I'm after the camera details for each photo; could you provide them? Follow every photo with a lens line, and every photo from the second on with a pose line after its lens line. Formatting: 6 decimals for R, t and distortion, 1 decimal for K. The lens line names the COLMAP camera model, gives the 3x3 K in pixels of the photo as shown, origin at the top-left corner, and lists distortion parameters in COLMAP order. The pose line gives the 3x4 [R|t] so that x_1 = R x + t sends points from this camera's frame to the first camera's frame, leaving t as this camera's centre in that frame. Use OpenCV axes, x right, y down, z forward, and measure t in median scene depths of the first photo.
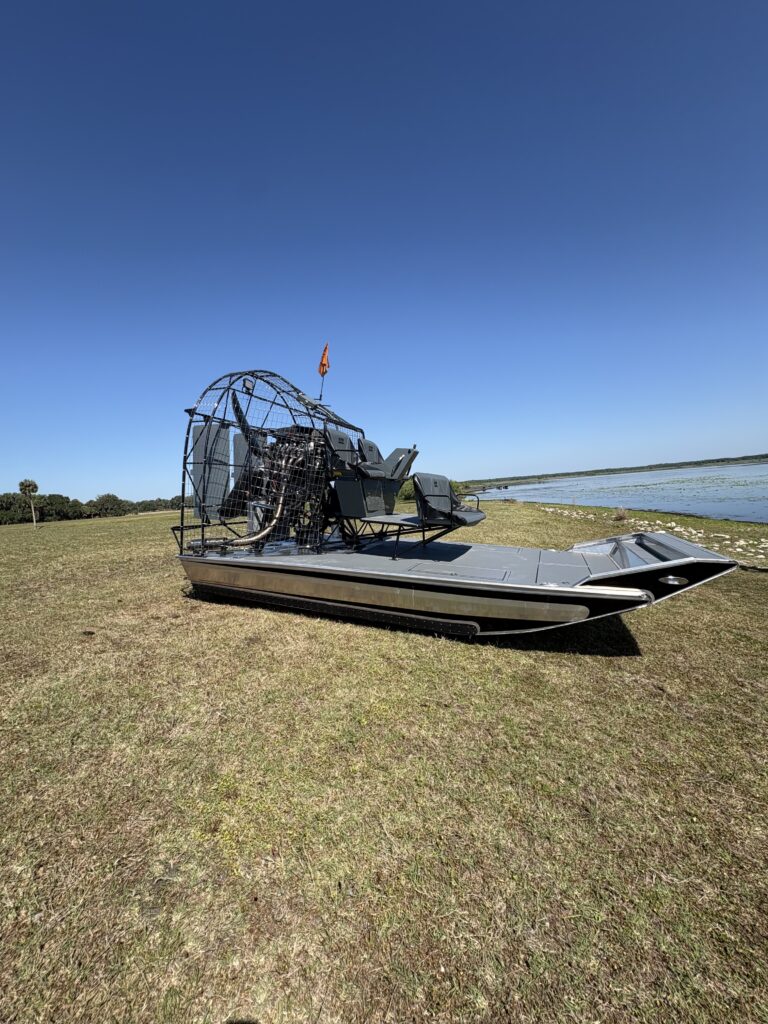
lens RADIAL K [[408.3, 0, 387.4], [0, 408.3, 508.4], [0, 0, 1]] dist [0.000173, -0.000096]
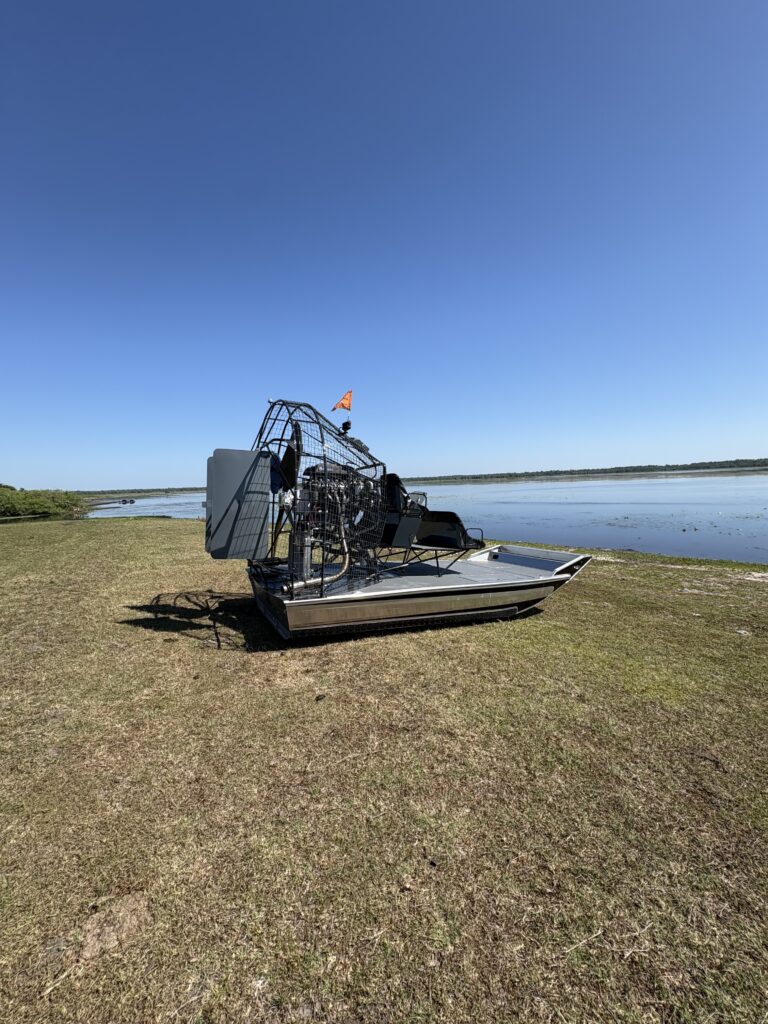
lens RADIAL K [[408.3, 0, 387.4], [0, 408.3, 508.4], [0, 0, 1]] dist [0.000173, -0.000096]
pose [[0.654190, 0.007356, 0.756295, -1.087049], [0.020143, 0.999429, -0.027144, -0.064726], [-0.756062, 0.032992, 0.653668, 0.240793]]
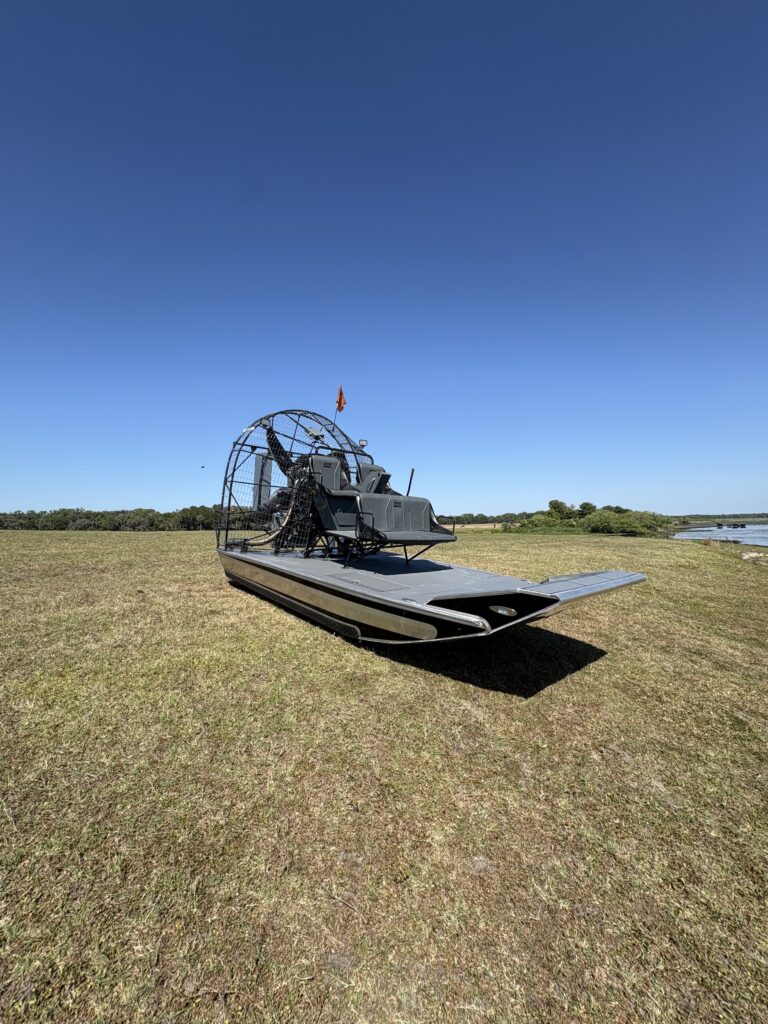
lens RADIAL K [[408.3, 0, 387.4], [0, 408.3, 508.4], [0, 0, 1]] dist [0.000173, -0.000096]
pose [[0.902501, 0.046256, -0.428197, 0.590034], [-0.072705, 0.996310, -0.045613, 0.002462], [0.424507, 0.072297, 0.902533, 0.009794]]
